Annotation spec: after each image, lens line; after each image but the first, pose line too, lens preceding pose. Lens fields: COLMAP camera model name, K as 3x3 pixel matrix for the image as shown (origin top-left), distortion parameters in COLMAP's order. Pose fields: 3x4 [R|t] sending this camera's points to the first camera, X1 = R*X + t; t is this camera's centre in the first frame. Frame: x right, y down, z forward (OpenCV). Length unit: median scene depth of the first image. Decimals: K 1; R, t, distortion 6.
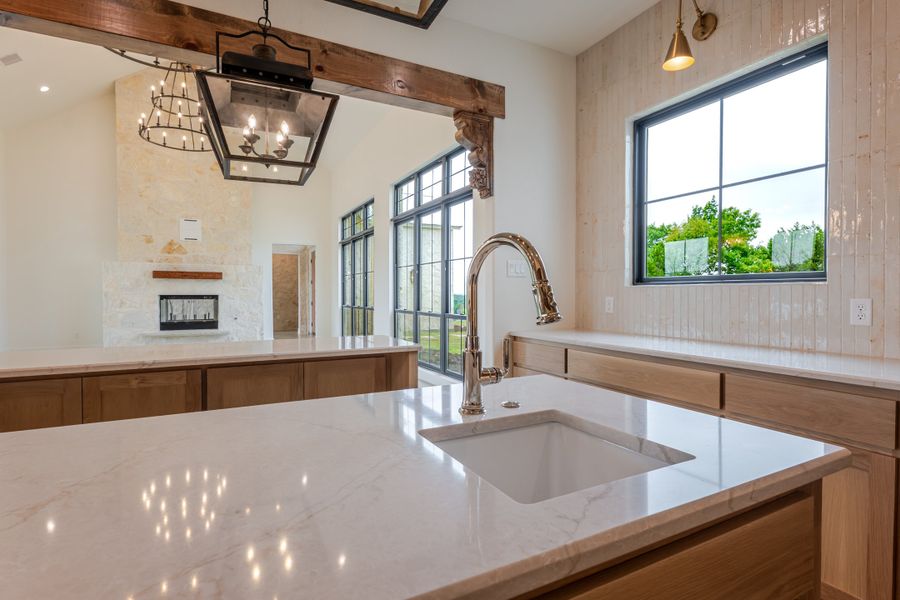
lens RADIAL K [[448.8, 0, 452.6], [0, 448.8, 299.8], [0, 0, 1]] dist [0.004434, -0.002885]
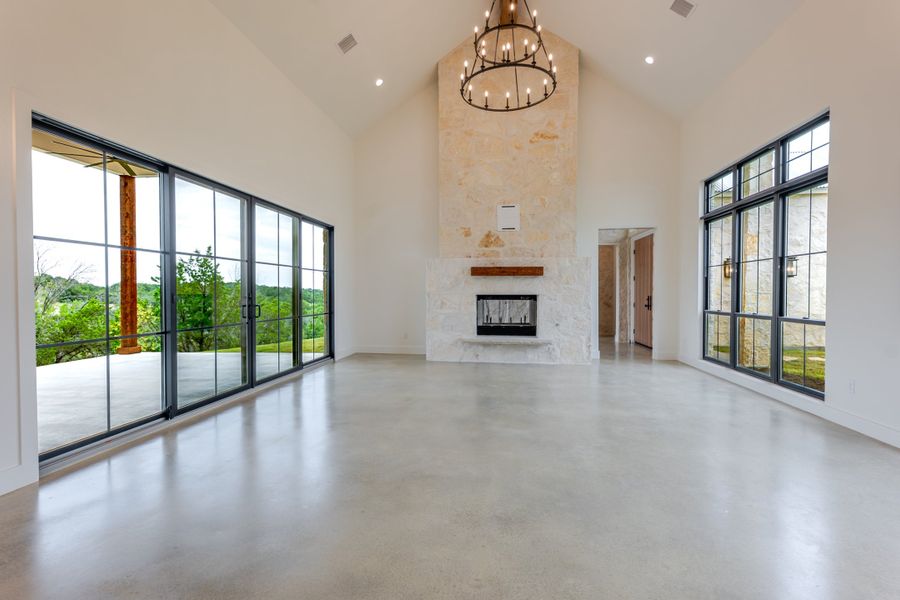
lens RADIAL K [[415.5, 0, 446.8], [0, 415.5, 297.6], [0, 0, 1]] dist [-0.000047, 0.000083]
pose [[0.810553, 0.008228, -0.585608, -0.224336], [-0.006420, 0.999966, 0.005163, -0.009133], [0.585630, -0.000425, 0.810578, 0.307153]]
